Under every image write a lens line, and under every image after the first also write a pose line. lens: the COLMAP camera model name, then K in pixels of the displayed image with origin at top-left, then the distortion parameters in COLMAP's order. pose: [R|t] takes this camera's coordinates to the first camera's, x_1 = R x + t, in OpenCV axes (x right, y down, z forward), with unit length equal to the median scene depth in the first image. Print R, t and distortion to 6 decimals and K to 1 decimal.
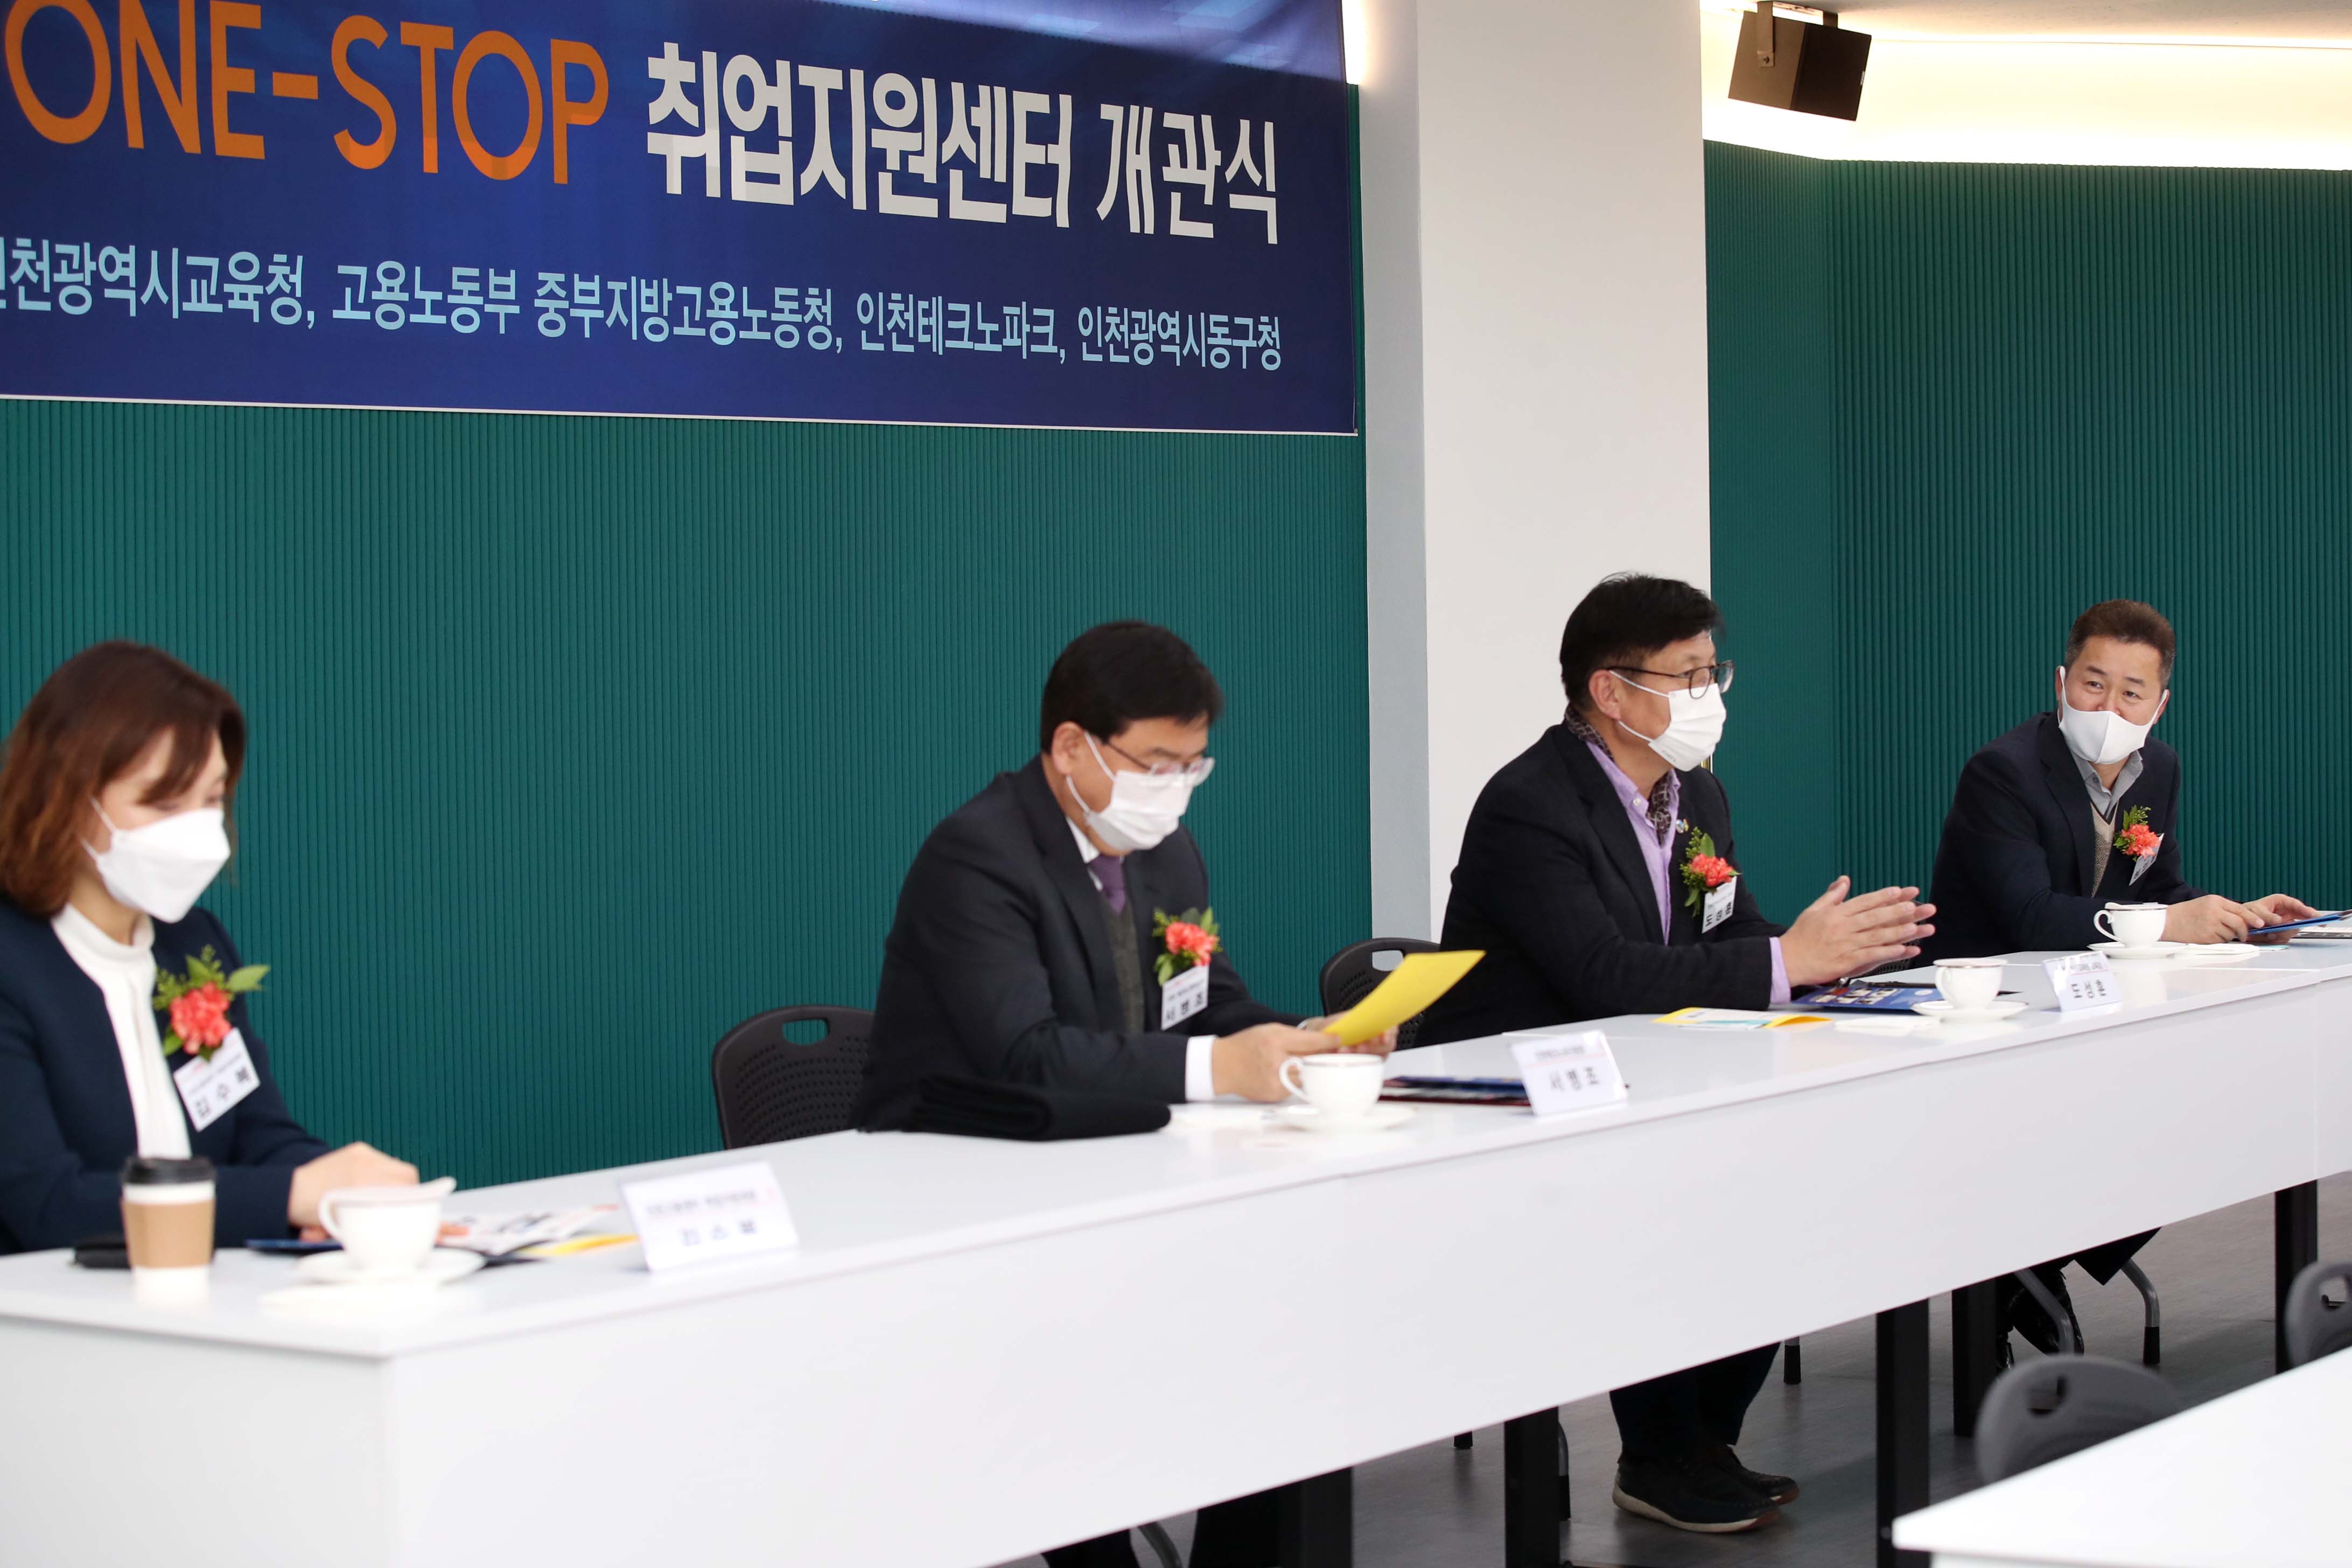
lens RADIAL K [[4765.1, 0, 1176.0], [0, 4765.1, 784.0], [0, 0, 1]] dist [-0.276673, -0.108828]
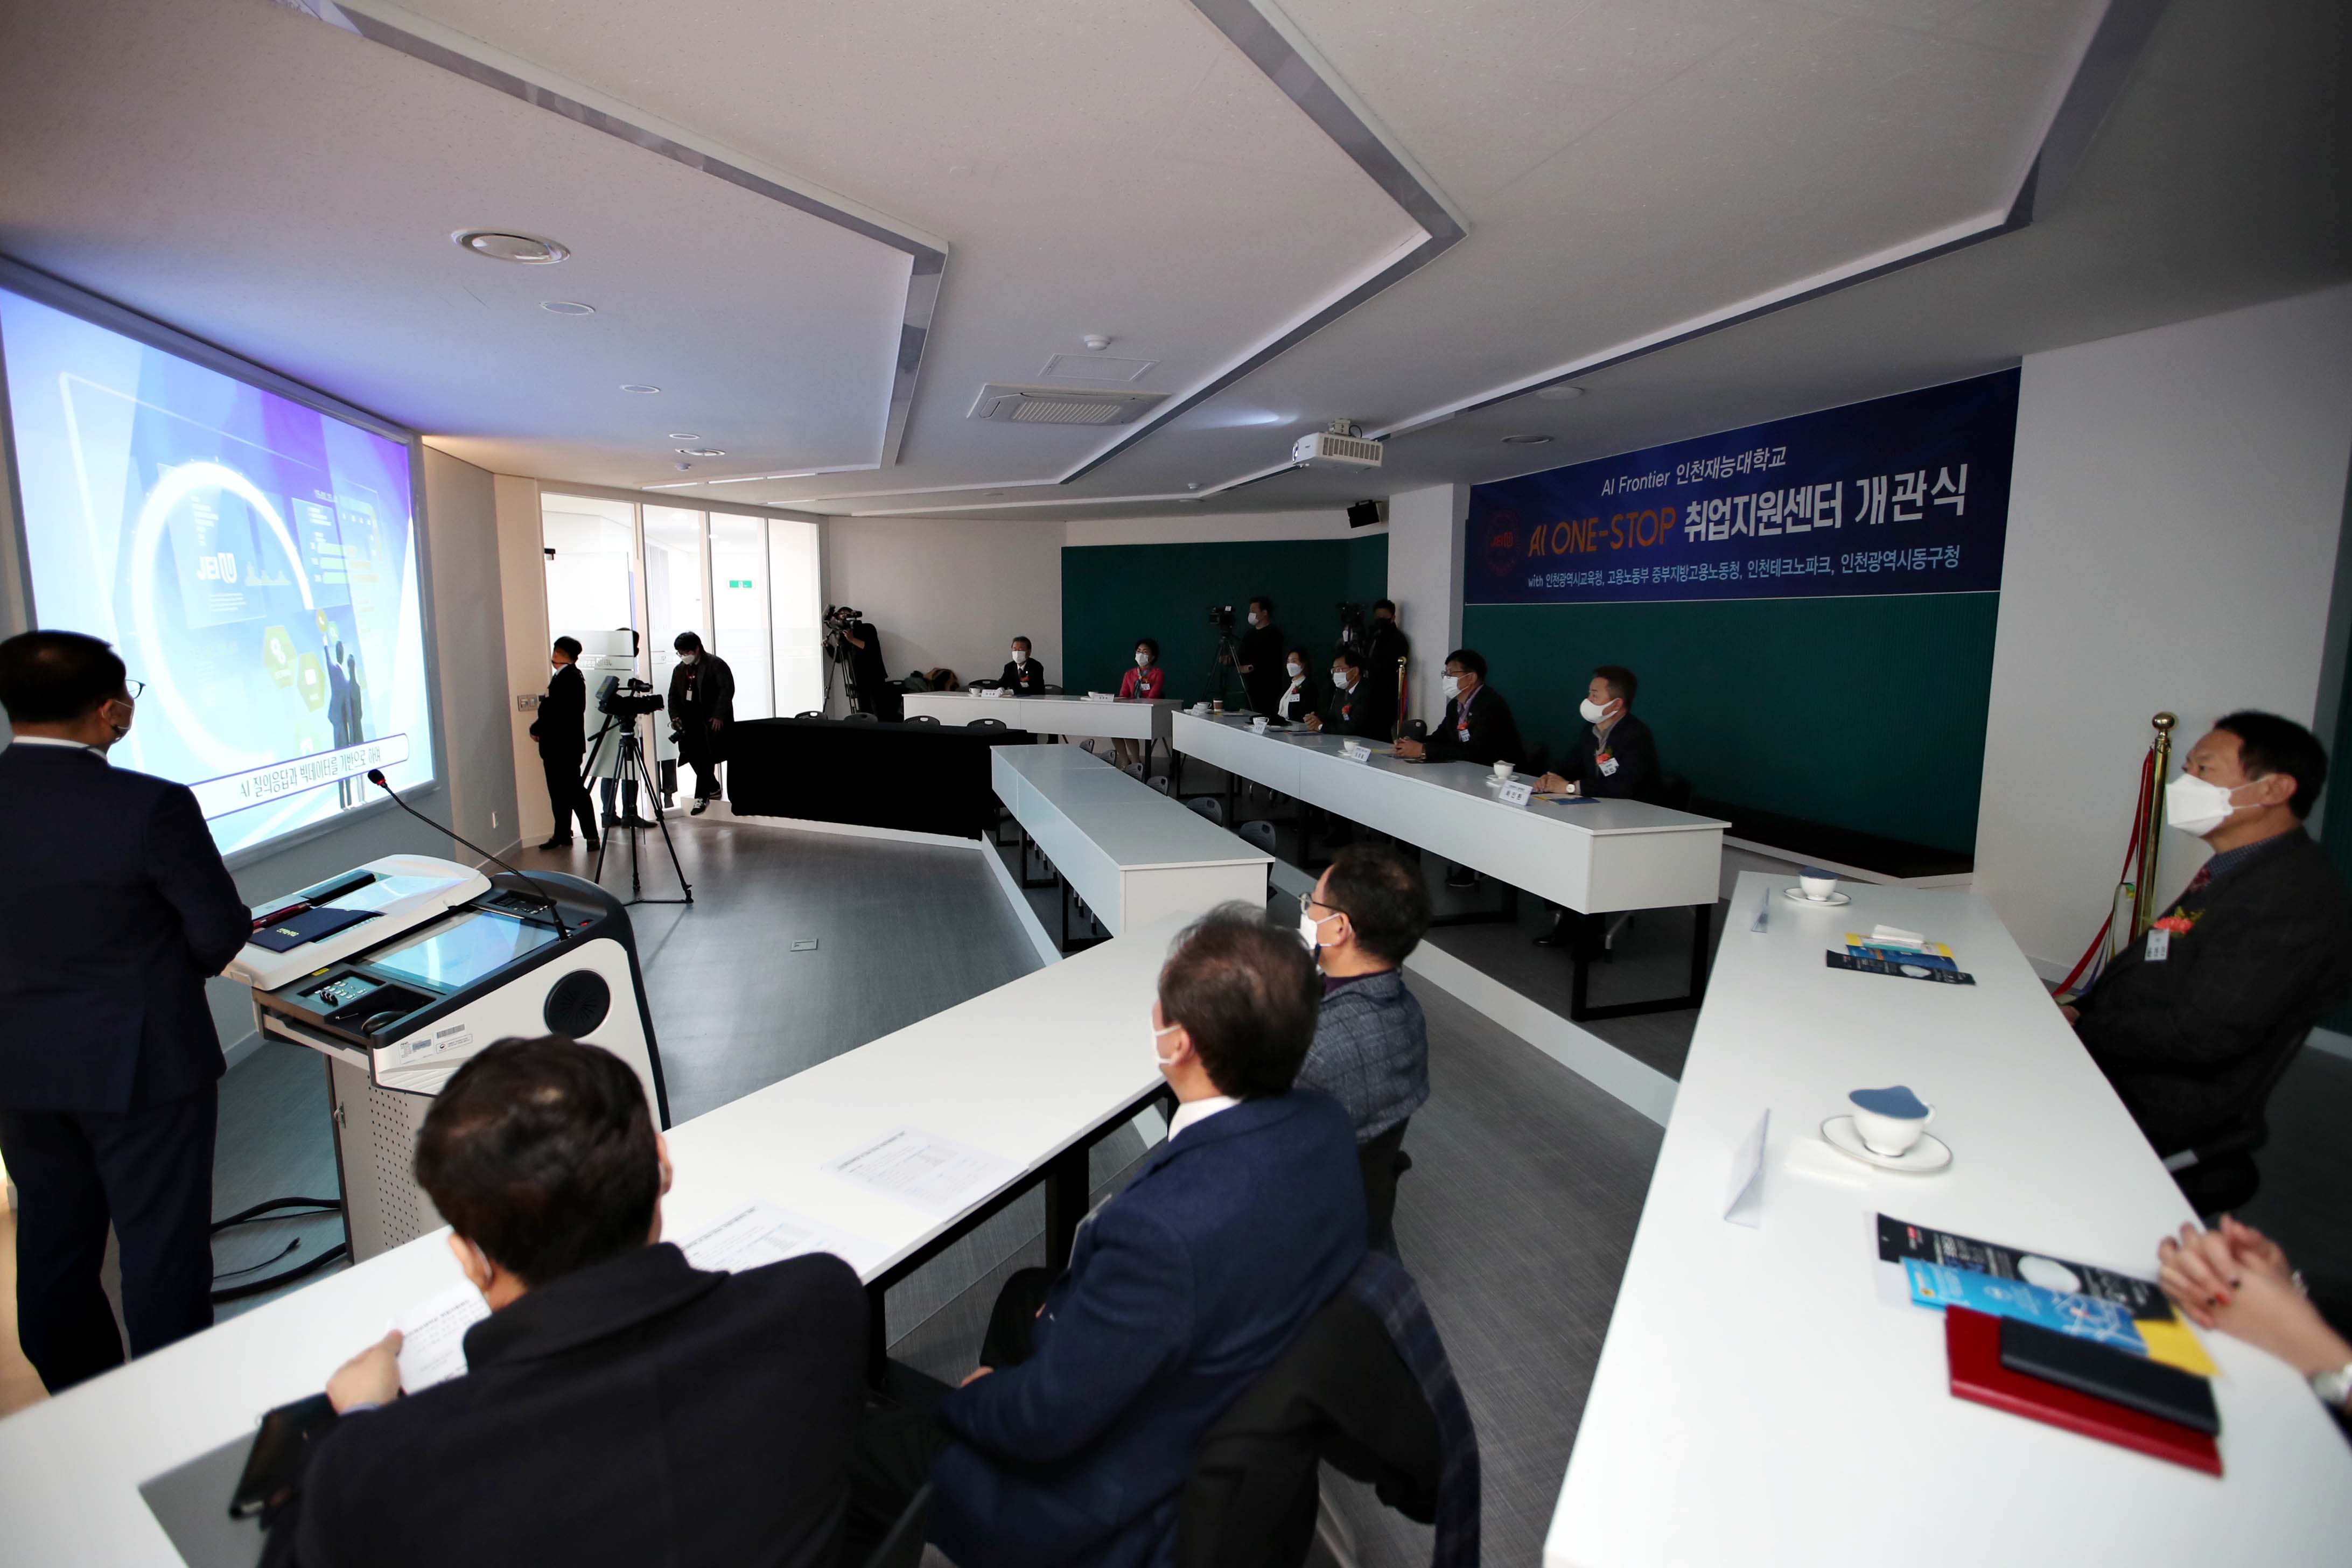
lens RADIAL K [[1145.4, 0, 1176.0], [0, 1145.4, 784.0], [0, 0, 1]] dist [0.001204, 0.000251]
pose [[-0.630961, 0.127140, -0.765326, 0.852532], [-0.017712, 0.983863, 0.178046, -0.085044], [0.775612, 0.125896, -0.618527, 1.212492]]
